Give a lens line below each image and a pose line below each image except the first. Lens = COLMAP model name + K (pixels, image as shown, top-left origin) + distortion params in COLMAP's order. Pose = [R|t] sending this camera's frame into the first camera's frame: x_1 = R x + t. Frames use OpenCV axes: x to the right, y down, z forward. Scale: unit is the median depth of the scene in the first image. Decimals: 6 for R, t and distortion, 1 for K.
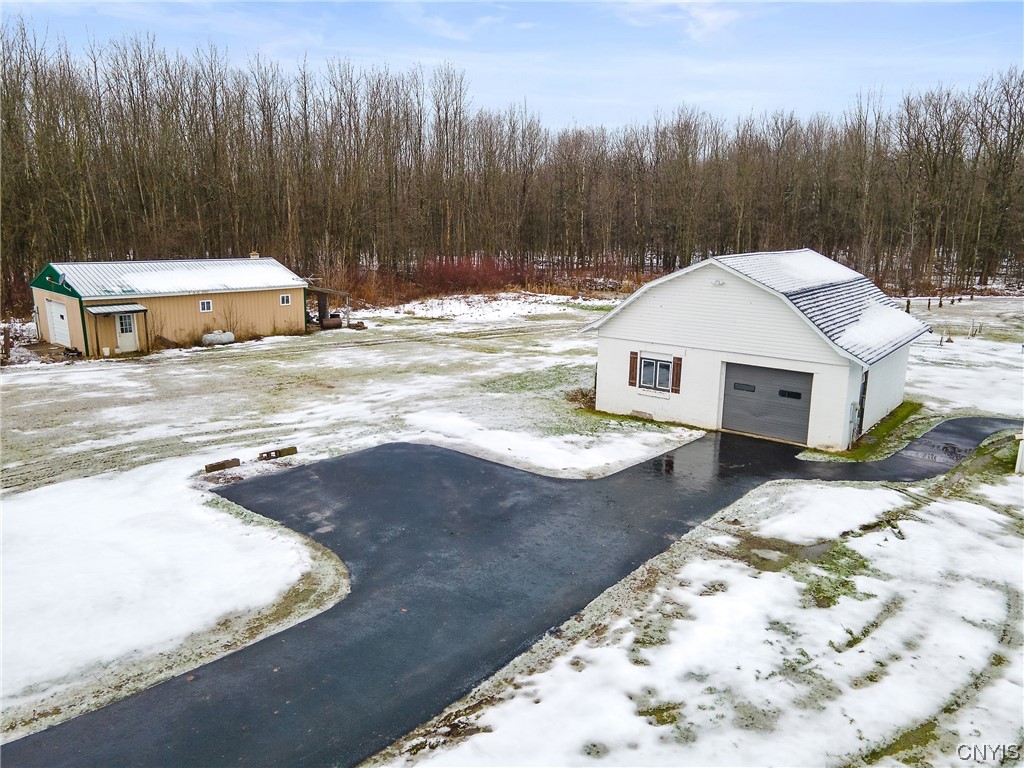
lens RADIAL K [[746.7, 0, 512.0], [0, 746.7, 384.0], [0, 0, 1]] dist [0.040178, -0.002757]
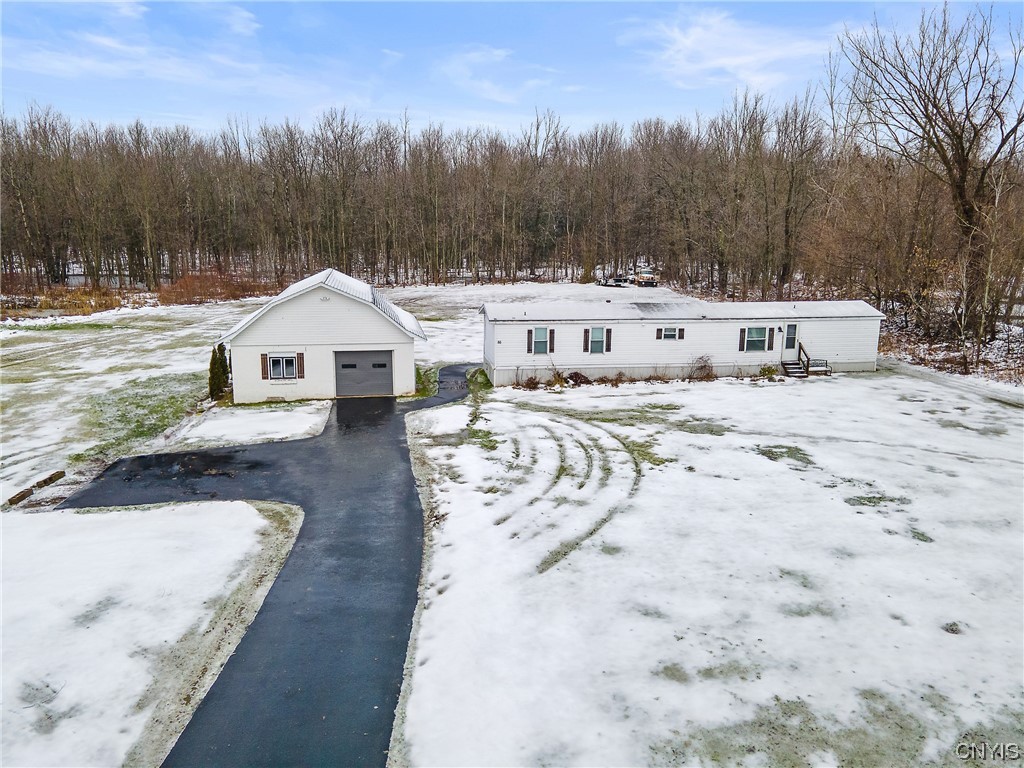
lens RADIAL K [[746.7, 0, 512.0], [0, 746.7, 384.0], [0, 0, 1]] dist [0.040178, -0.002757]
pose [[0.663521, -0.163600, 0.730052, -0.972221], [0.159993, 0.984253, 0.075153, -0.034958], [-0.730851, 0.066937, 0.679247, -0.443669]]
